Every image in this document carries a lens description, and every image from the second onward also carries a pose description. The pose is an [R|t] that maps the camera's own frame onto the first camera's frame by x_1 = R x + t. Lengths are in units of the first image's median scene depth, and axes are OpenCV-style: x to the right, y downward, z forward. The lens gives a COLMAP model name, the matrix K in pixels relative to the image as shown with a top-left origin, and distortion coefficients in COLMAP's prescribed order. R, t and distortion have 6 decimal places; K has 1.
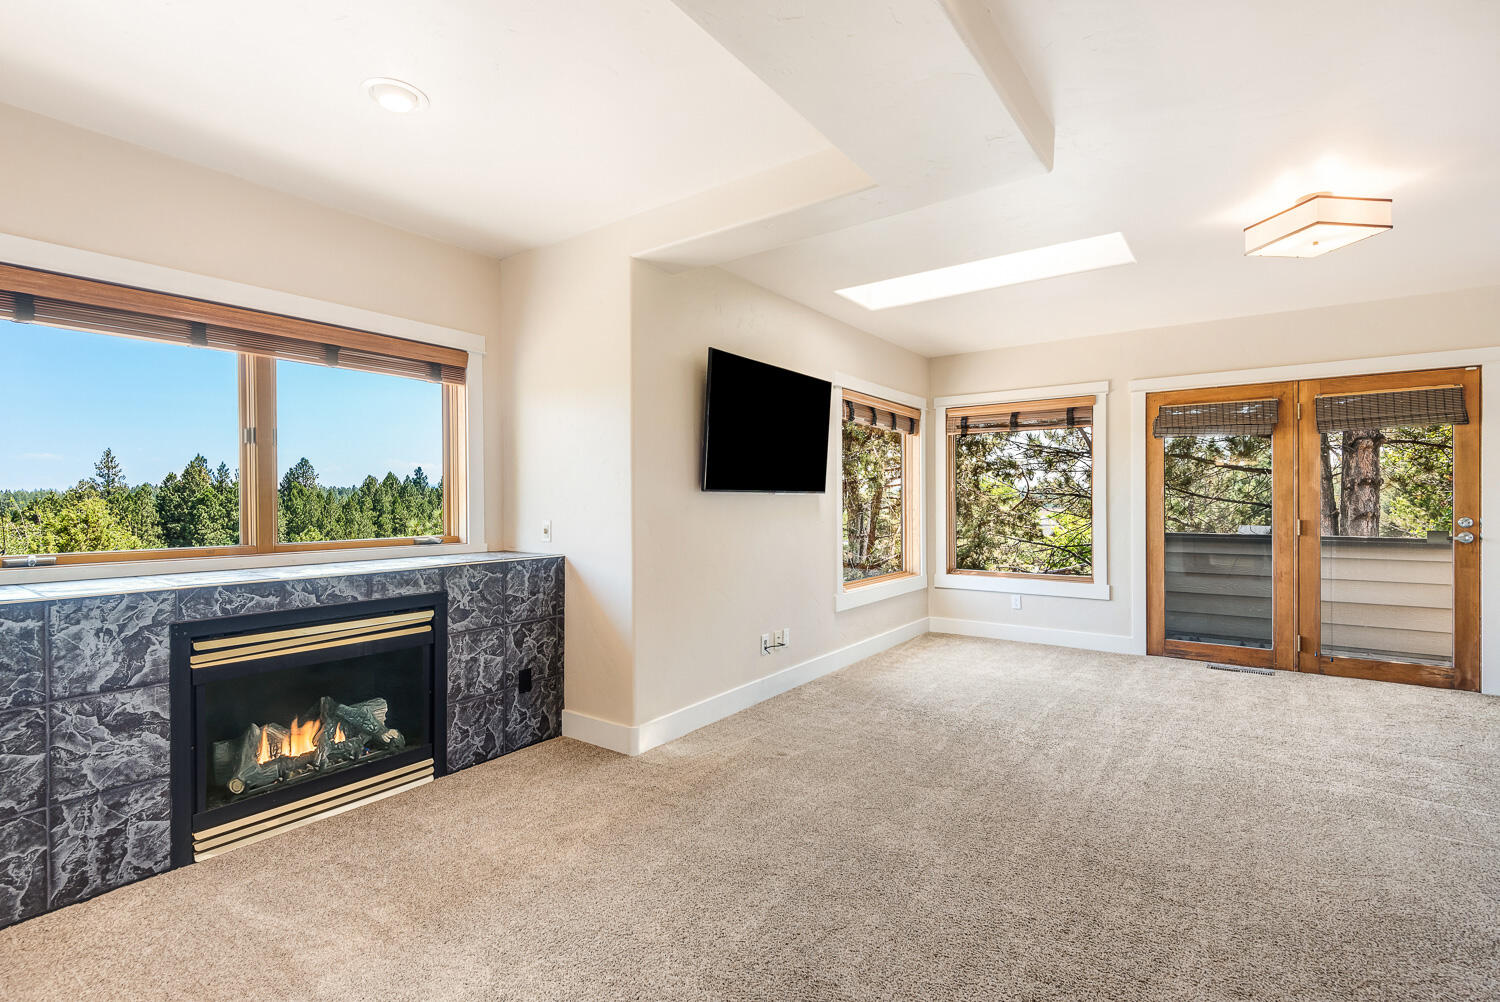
lens RADIAL K [[692.6, 0, 750.0], [0, 692.6, 501.0], [0, 0, 1]] dist [0.027332, -0.017246]
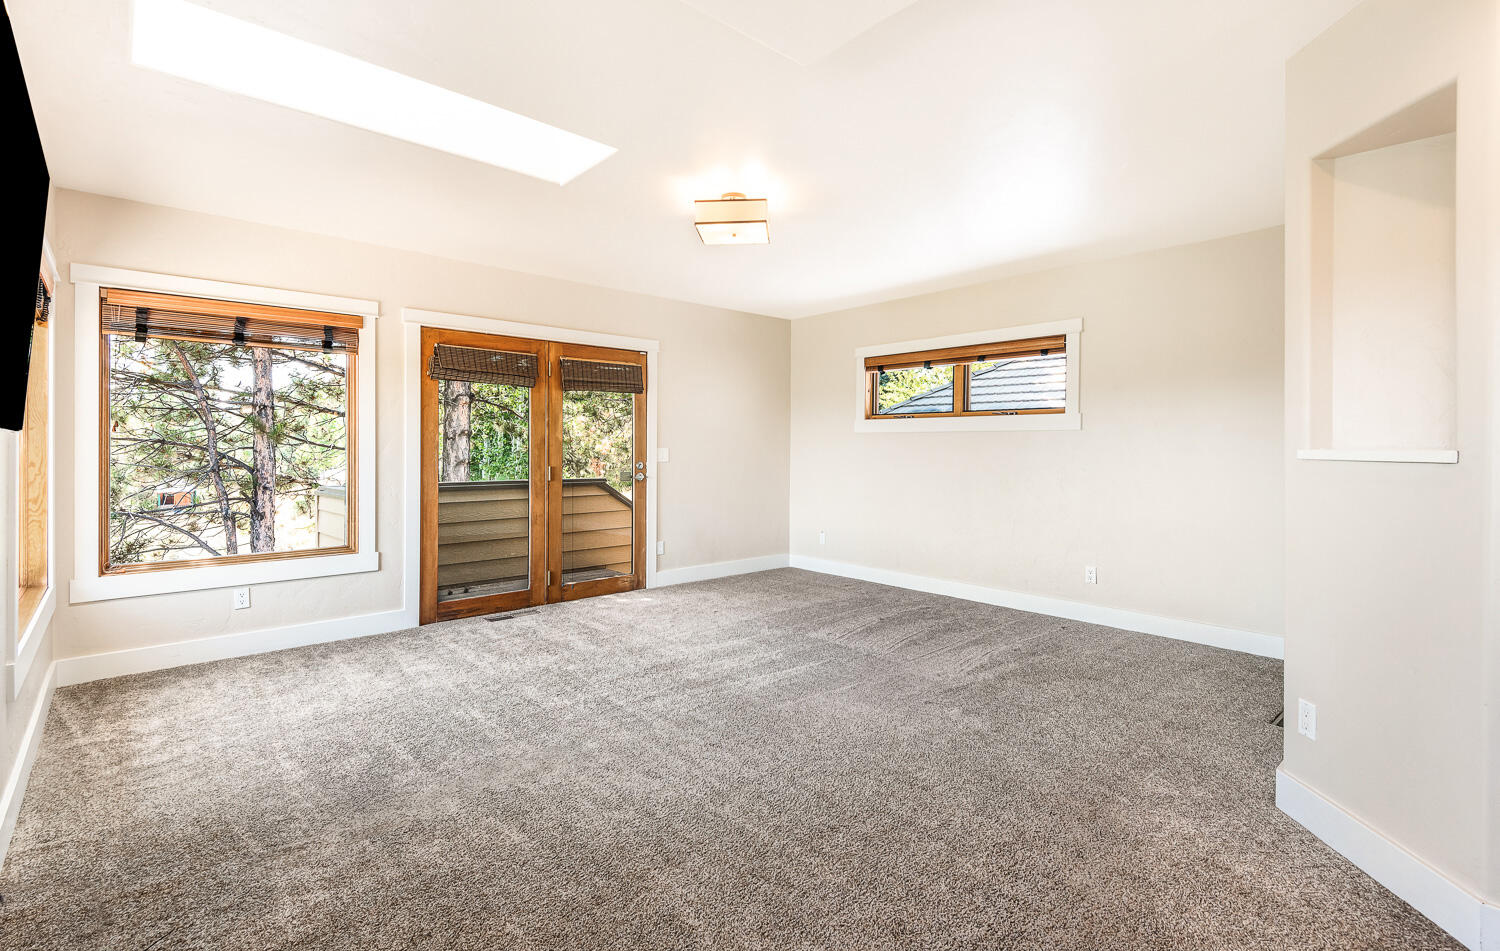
lens RADIAL K [[682.4, 0, 752.6], [0, 682.4, 446.8], [0, 0, 1]] dist [0.002206, 0.000005]
pose [[0.195553, 0.005408, 0.980678, -0.216376], [-0.003054, 0.999983, -0.004906, -0.000207], [-0.980688, -0.002036, 0.195566, 0.479900]]
